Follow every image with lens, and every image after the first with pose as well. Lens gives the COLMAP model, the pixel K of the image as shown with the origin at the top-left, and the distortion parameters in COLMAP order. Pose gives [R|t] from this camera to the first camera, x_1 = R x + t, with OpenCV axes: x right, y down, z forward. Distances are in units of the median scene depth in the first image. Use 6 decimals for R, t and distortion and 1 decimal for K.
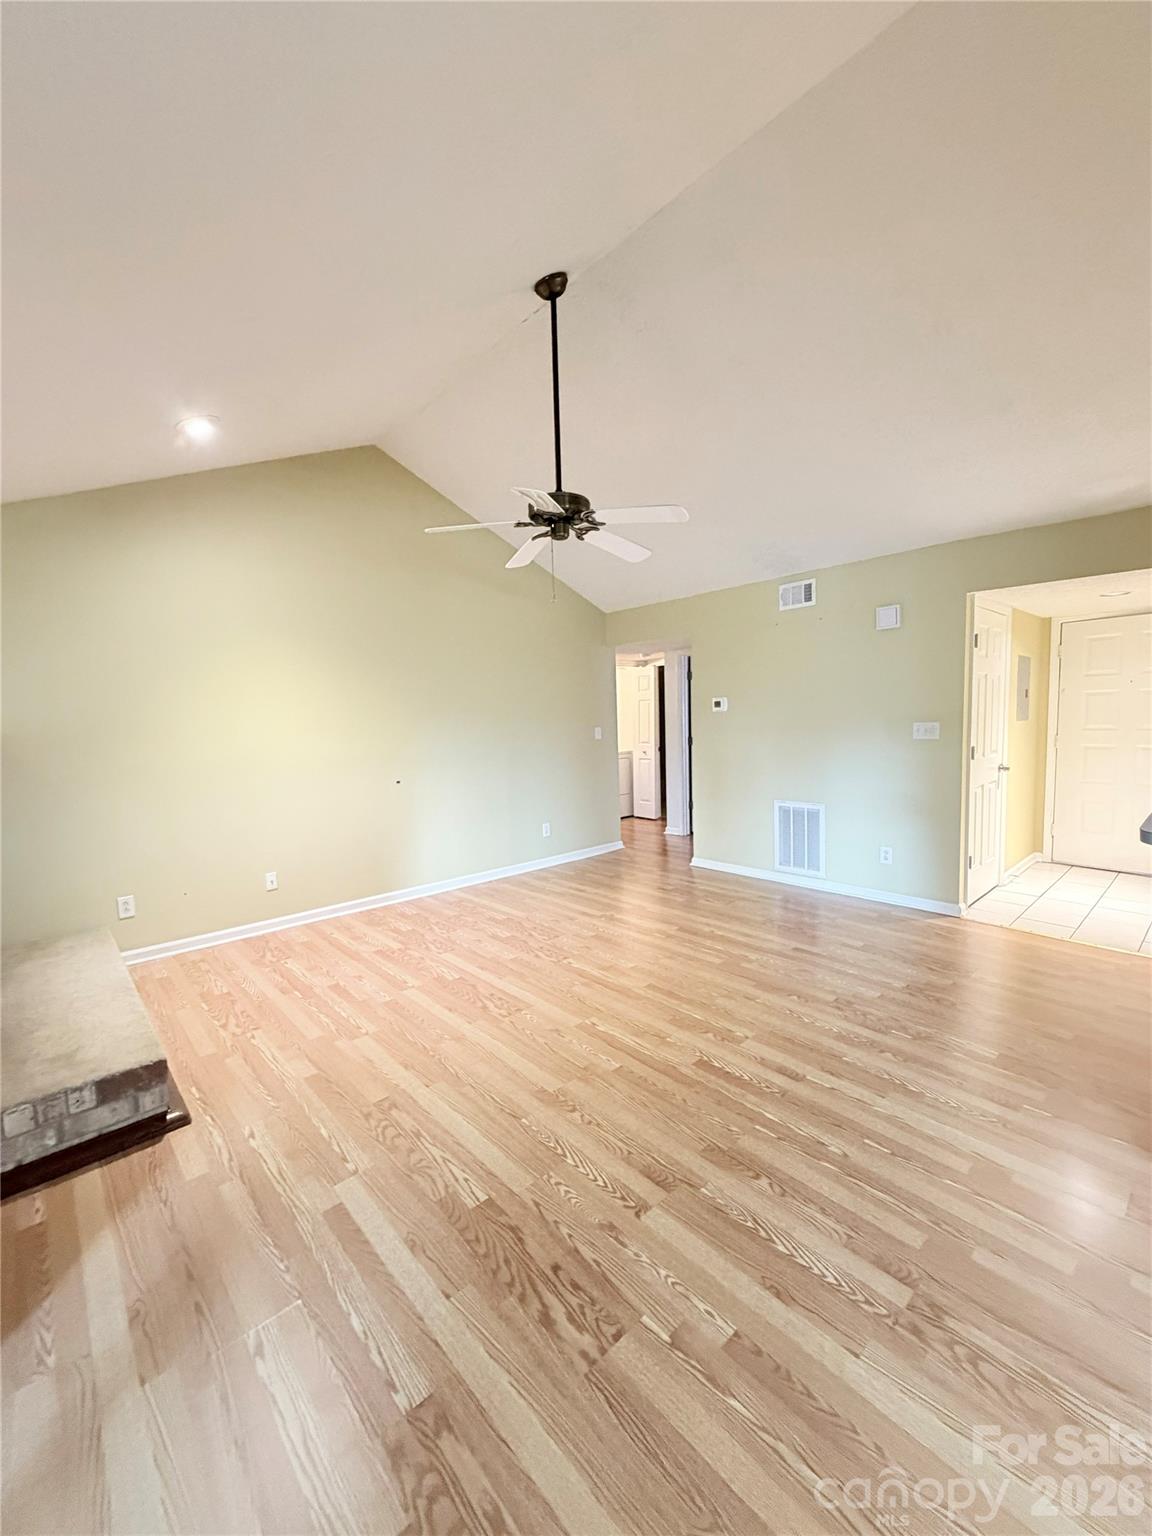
lens RADIAL K [[616.0, 0, 573.1], [0, 616.0, 764.4], [0, 0, 1]] dist [-0.000253, -0.000289]
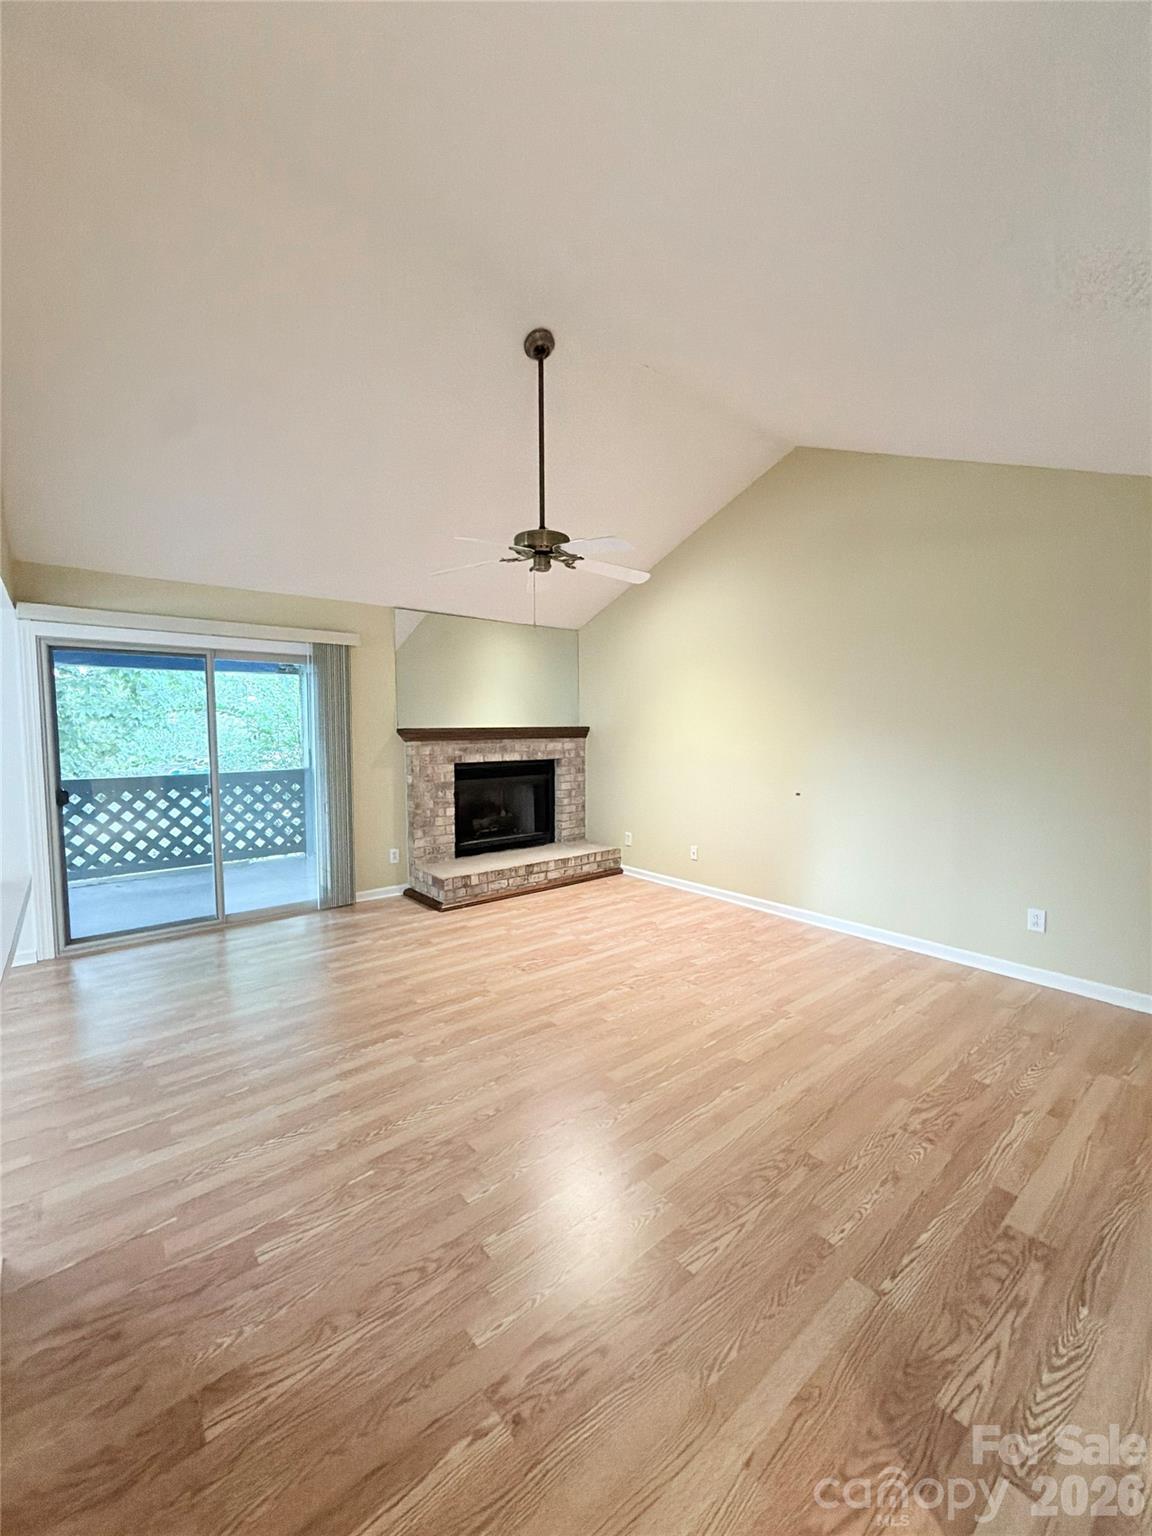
lens RADIAL K [[616.0, 0, 573.1], [0, 616.0, 764.4], [0, 0, 1]] dist [-0.000253, -0.000289]
pose [[-0.048478, 0.088834, -0.994866, 1.161561], [-0.073833, 0.992993, 0.092264, -0.135517], [0.996092, 0.077927, -0.041579, 1.192746]]
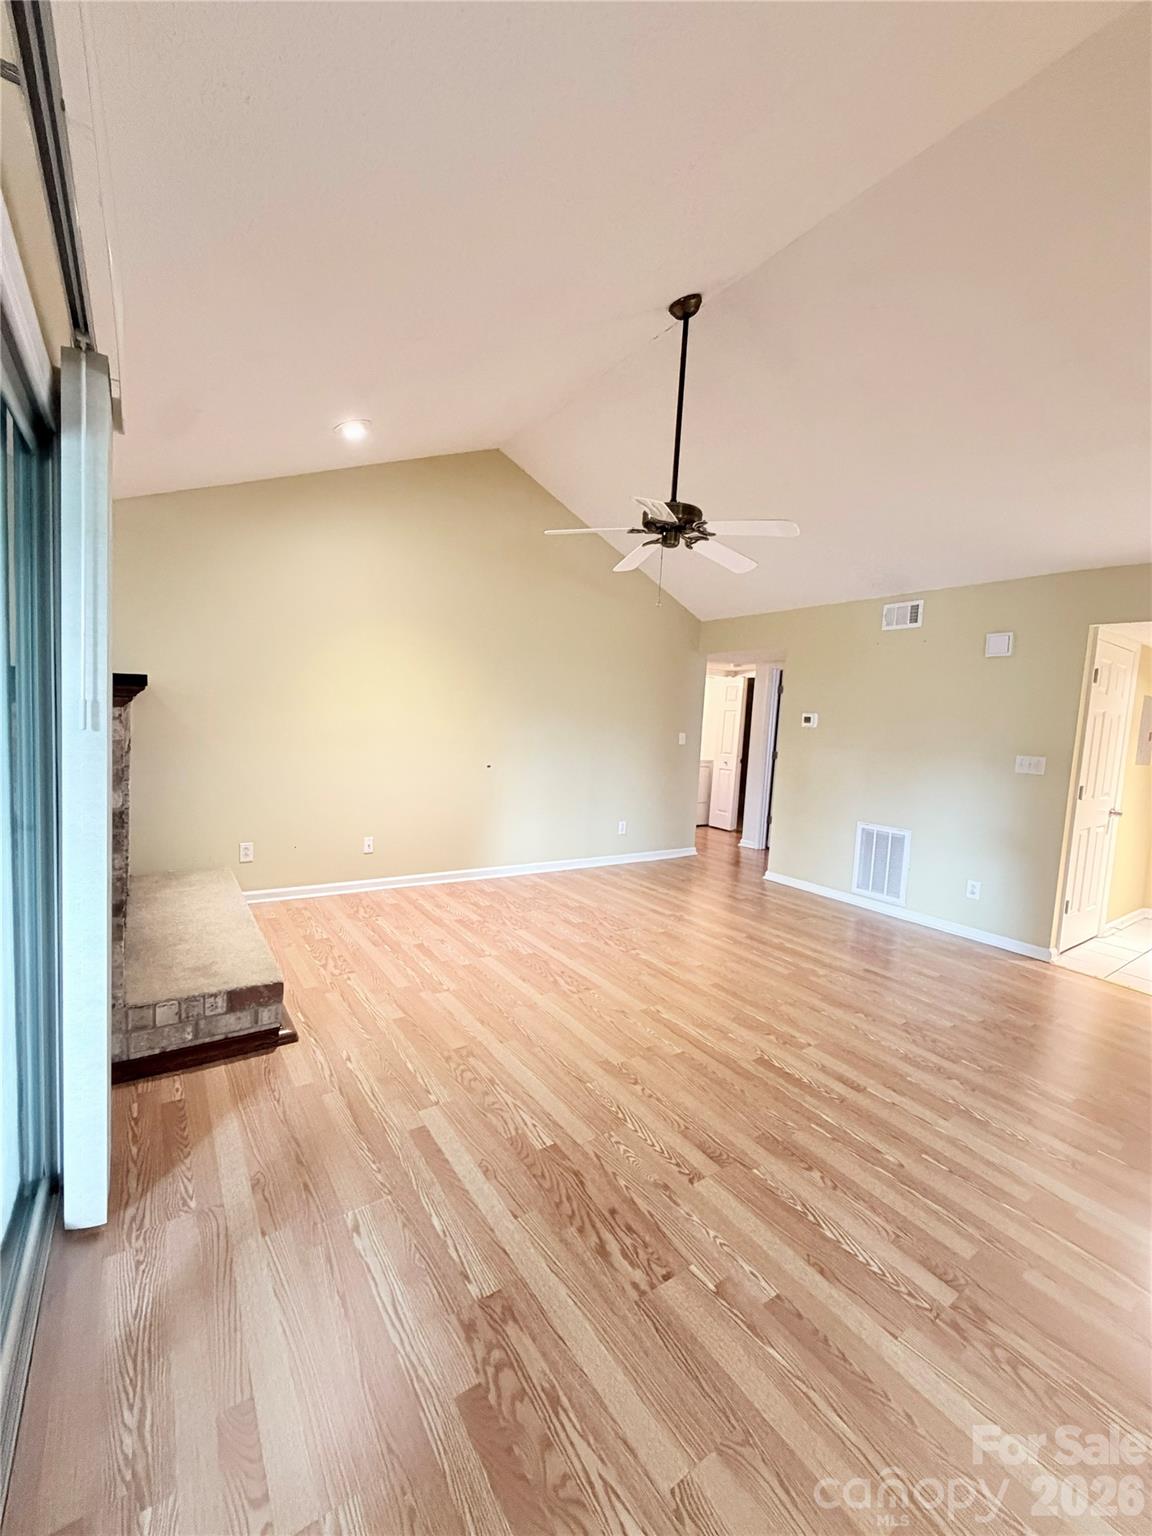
lens RADIAL K [[616.0, 0, 573.1], [0, 616.0, 764.4], [0, 0, 1]] dist [-0.000253, -0.000289]
pose [[0.988113, 0.095573, -0.120411, -0.023720], [-0.096204, 0.995361, 0.000578, 0.018759], [0.119908, 0.011013, 0.992724, -0.058452]]
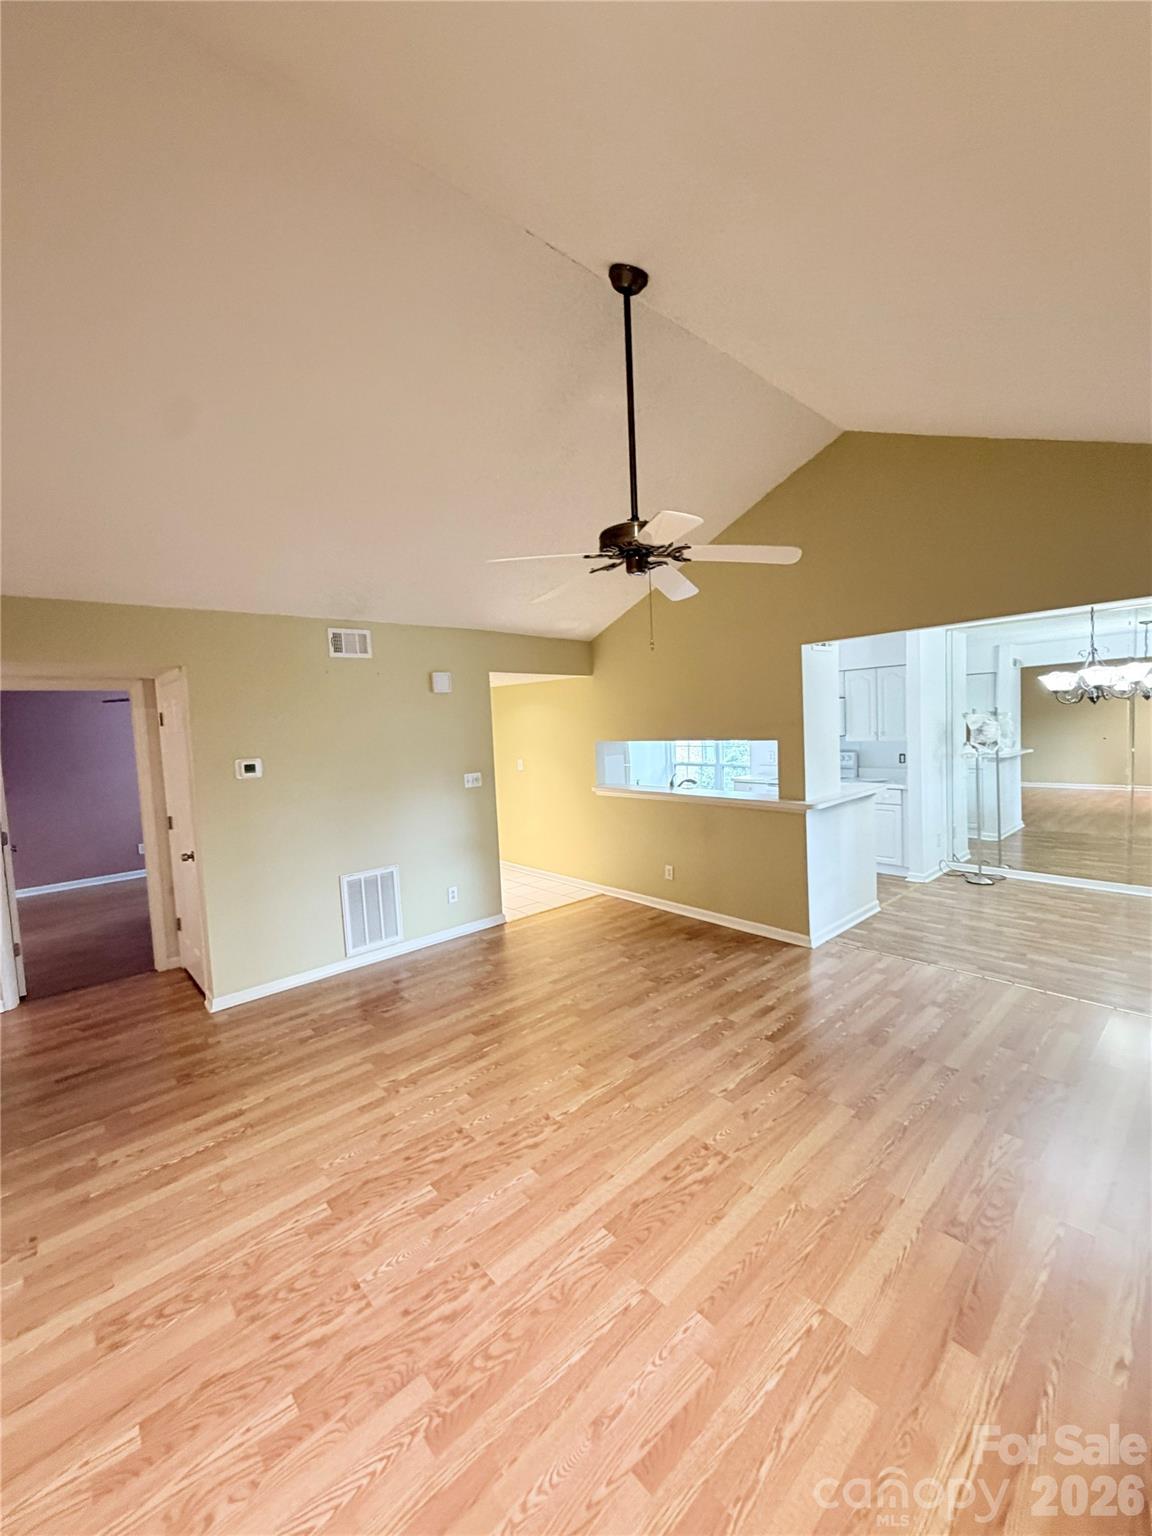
lens RADIAL K [[616.0, 0, 573.1], [0, 616.0, 764.4], [0, 0, 1]] dist [-0.000253, -0.000289]
pose [[0.009021, -0.038303, 0.999225, -0.931011], [0.124541, 0.991529, 0.036884, -0.156585], [-0.992173, 0.124112, 0.013714, 1.172584]]
